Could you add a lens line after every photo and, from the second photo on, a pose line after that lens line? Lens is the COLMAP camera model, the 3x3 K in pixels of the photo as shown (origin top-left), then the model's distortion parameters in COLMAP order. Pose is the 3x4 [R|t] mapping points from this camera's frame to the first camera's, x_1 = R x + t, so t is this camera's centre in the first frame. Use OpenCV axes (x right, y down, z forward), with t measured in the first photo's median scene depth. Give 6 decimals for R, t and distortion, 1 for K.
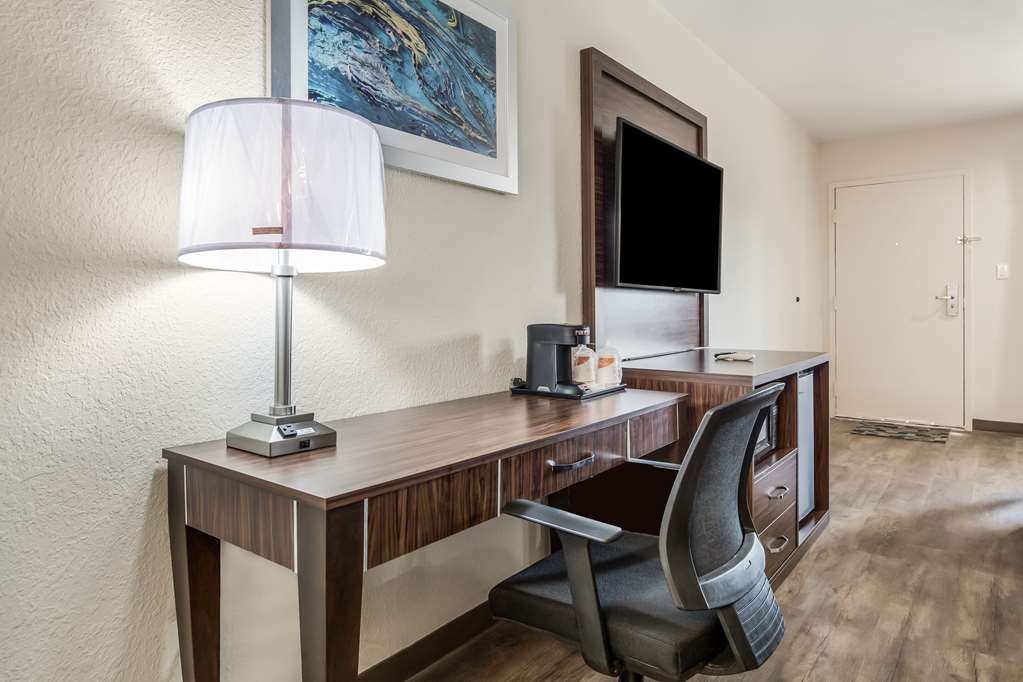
lens RADIAL K [[589.0, 0, 512.0], [0, 589.0, 338.0], [0, 0, 1]] dist [-0.007892, 0.004438]
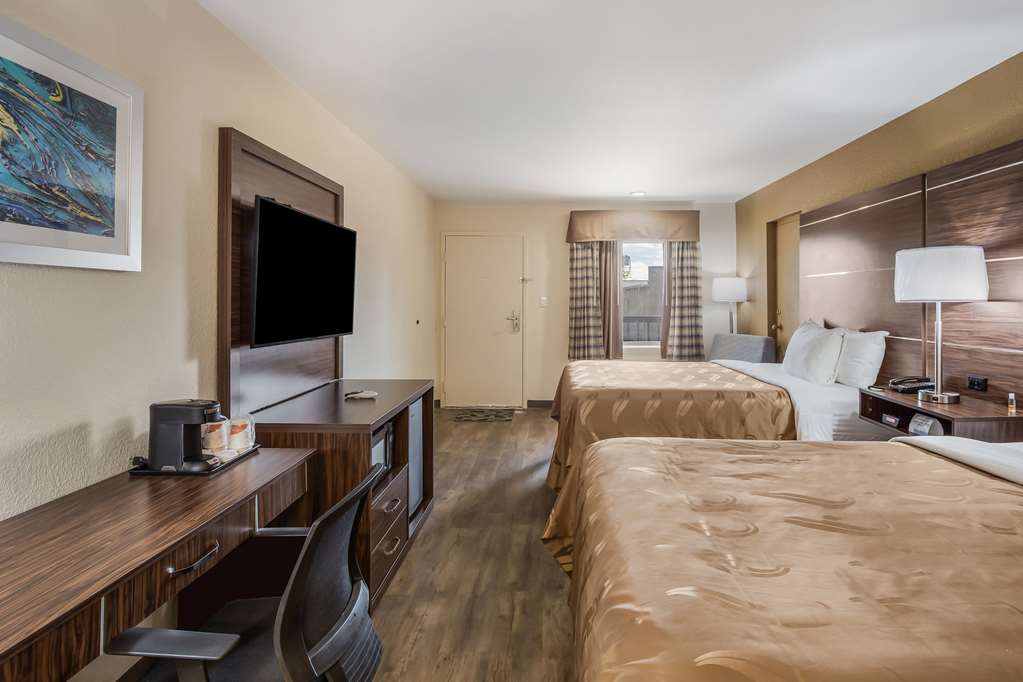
lens RADIAL K [[509.5, 0, 524.7], [0, 509.5, 297.2], [0, 0, 1]] dist [-0.024656, 0.005464]
pose [[0.806811, 0.015201, 0.590615, 0.030598], [-0.007034, 0.999845, -0.016126, -0.187304], [-0.590768, 0.008856, 0.806793, -0.064532]]
